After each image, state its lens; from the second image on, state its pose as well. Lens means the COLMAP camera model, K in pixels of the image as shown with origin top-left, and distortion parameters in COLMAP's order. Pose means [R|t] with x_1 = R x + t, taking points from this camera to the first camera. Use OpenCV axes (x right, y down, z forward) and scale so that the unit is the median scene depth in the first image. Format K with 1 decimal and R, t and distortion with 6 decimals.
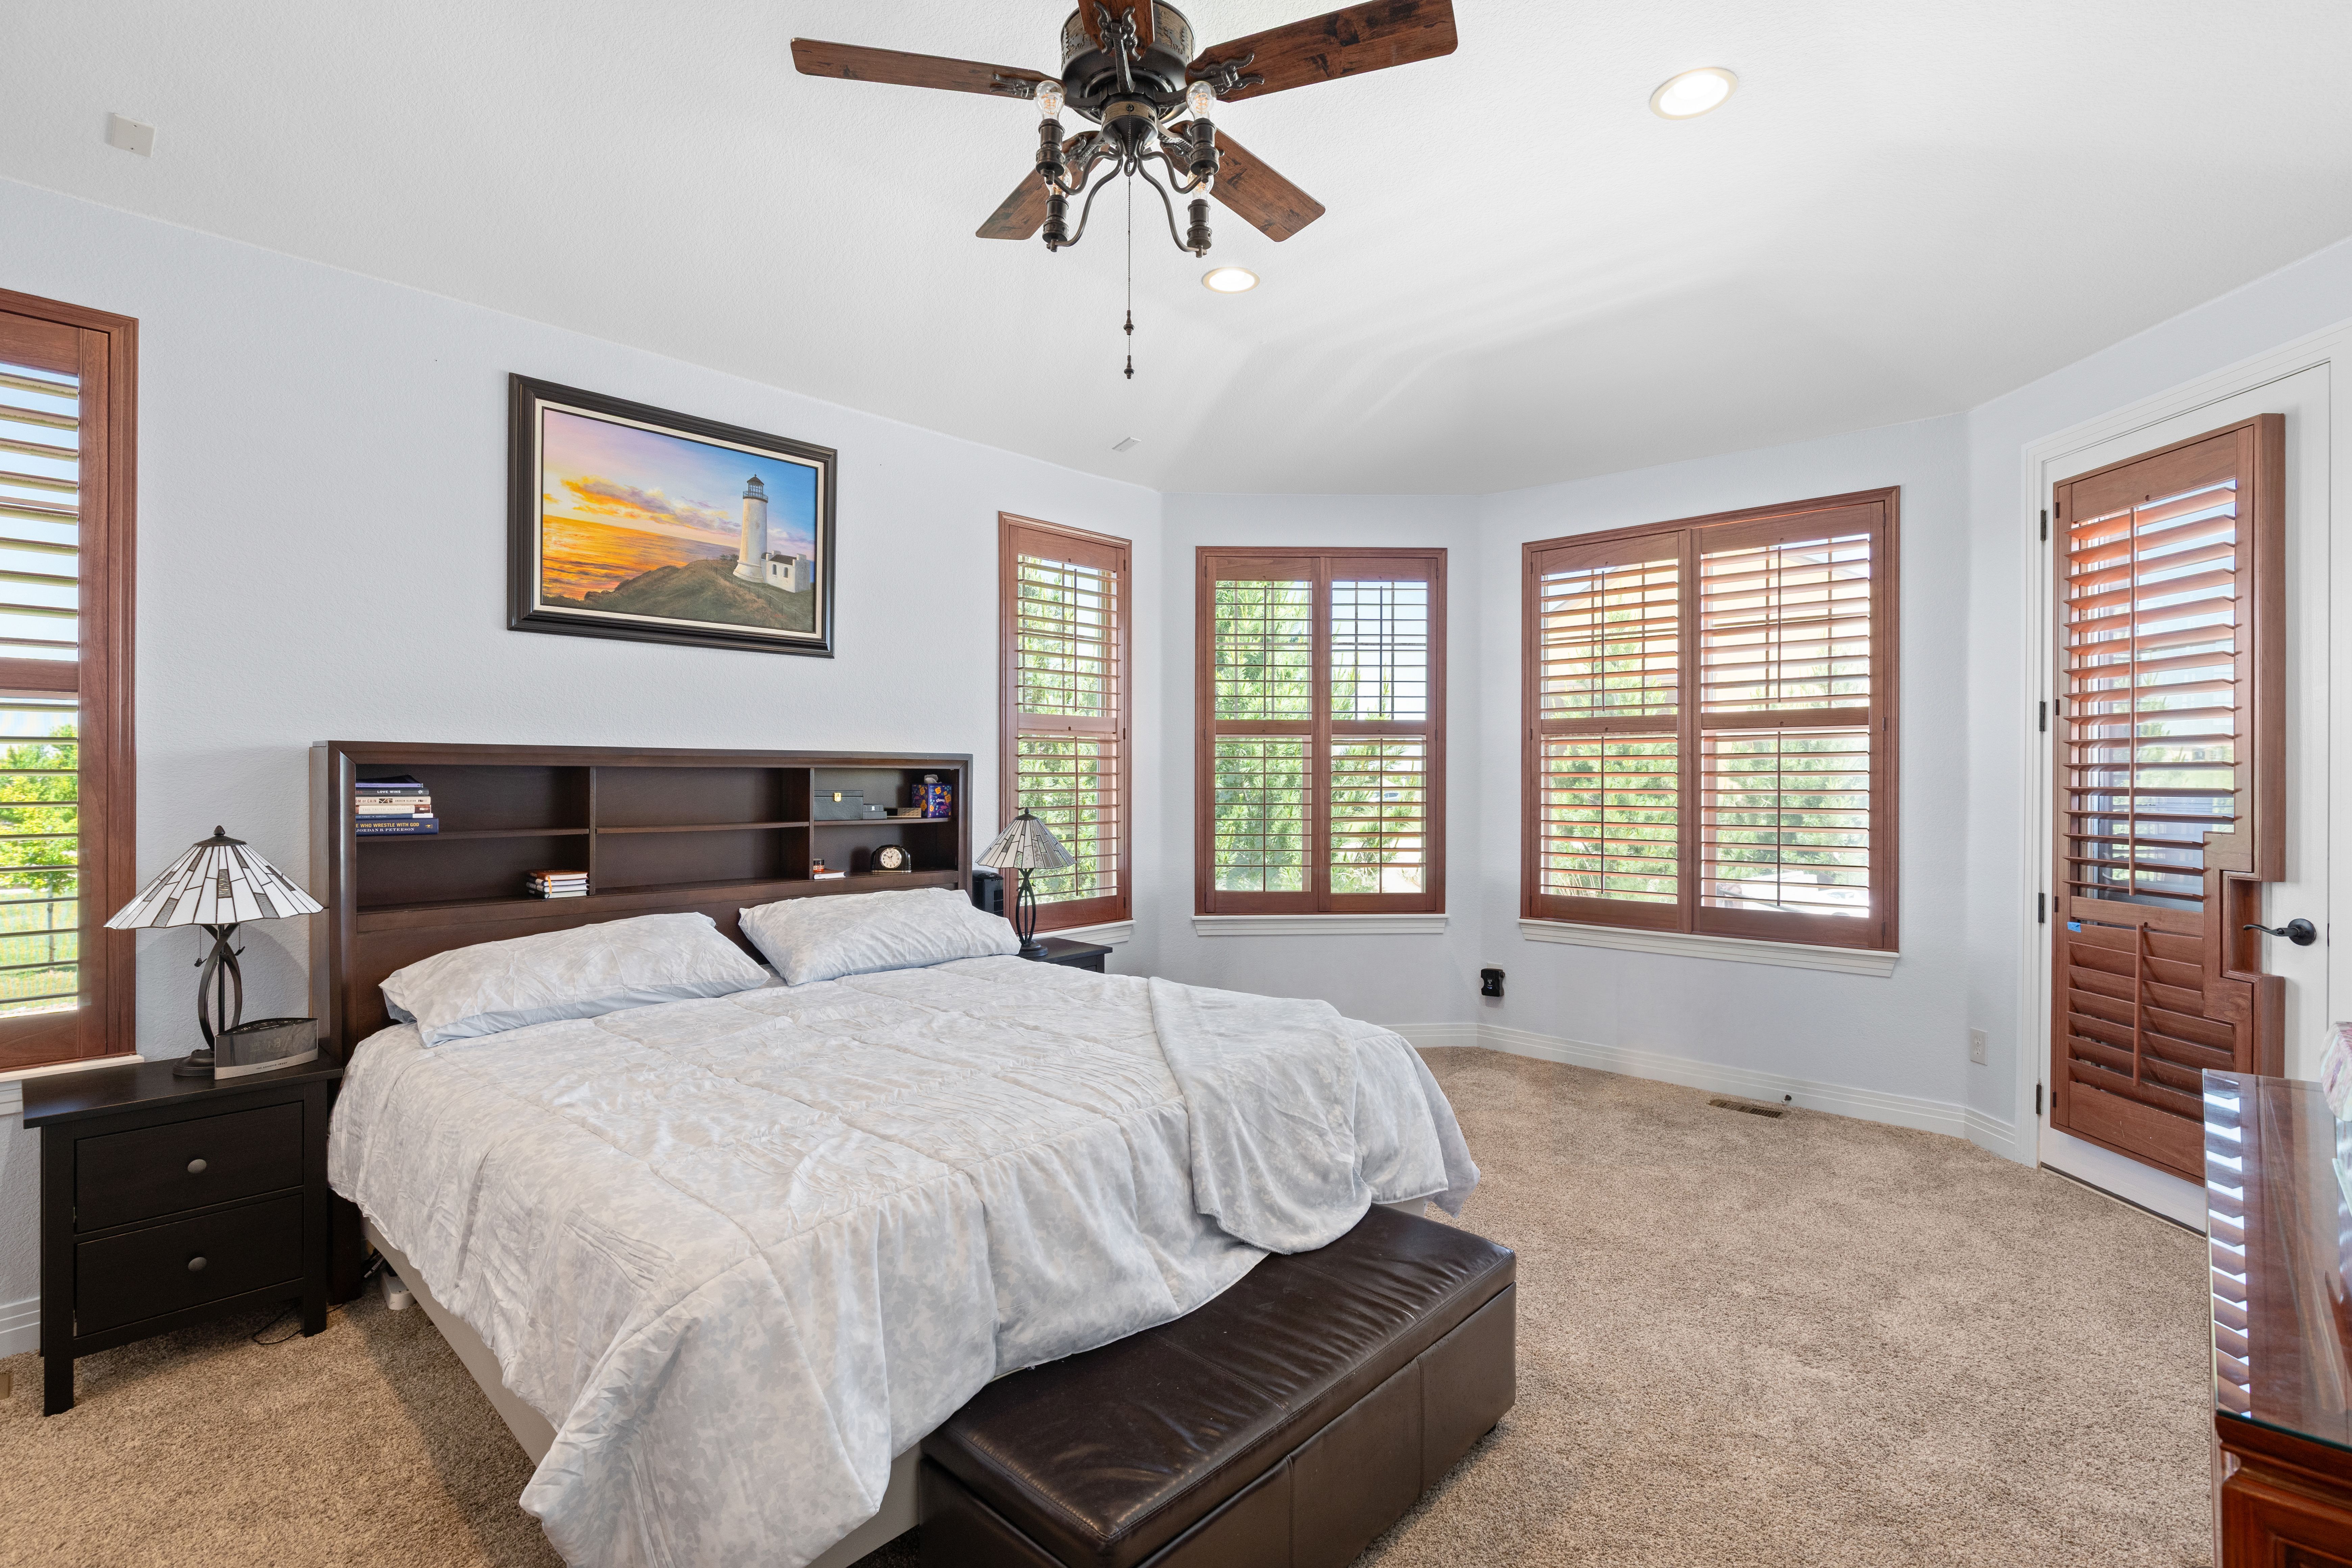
lens RADIAL K [[1074.8, 0, 1170.3], [0, 1074.8, 766.7], [0, 0, 1]] dist [0.000483, 0.001447]
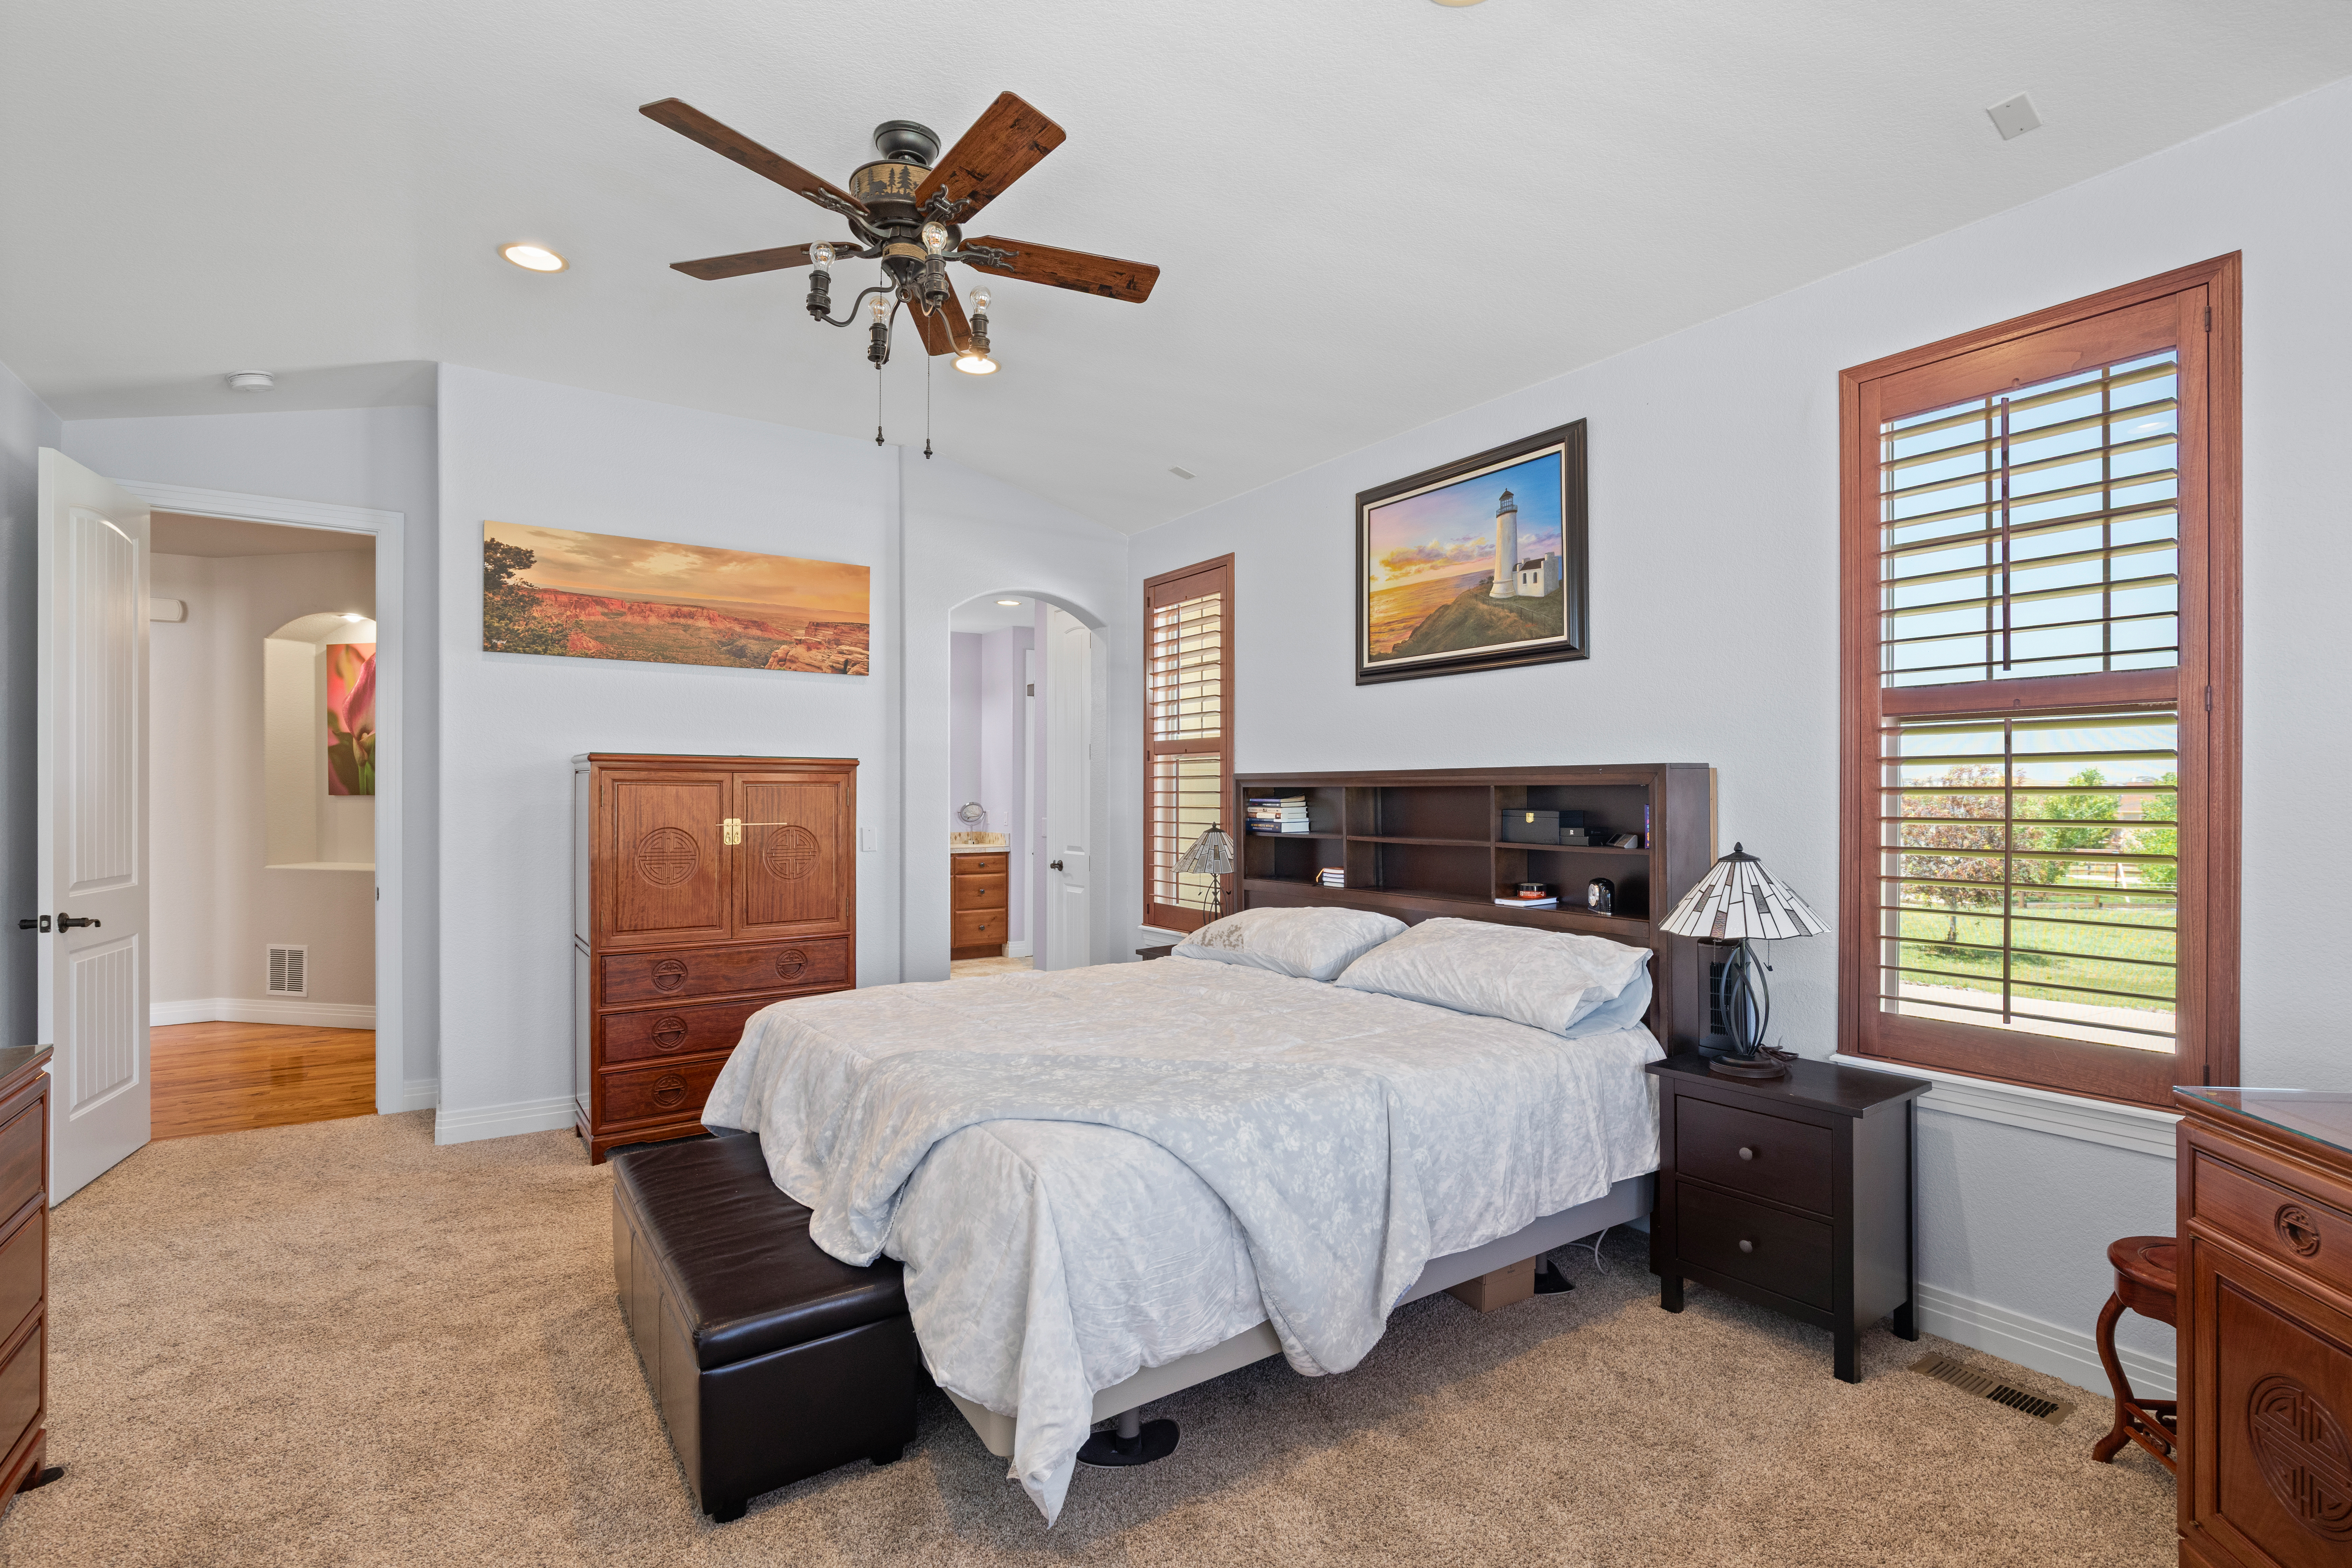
lens RADIAL K [[1074.8, 0, 1172.5], [0, 1074.8, 795.0], [0, 0, 1]] dist [0.000483, 0.001447]
pose [[-0.203148, -0.016936, -0.979002, 0.636401], [-0.012312, 0.999816, -0.014741, 0.026479], [0.979071, 0.009058, -0.203319, 0.909244]]
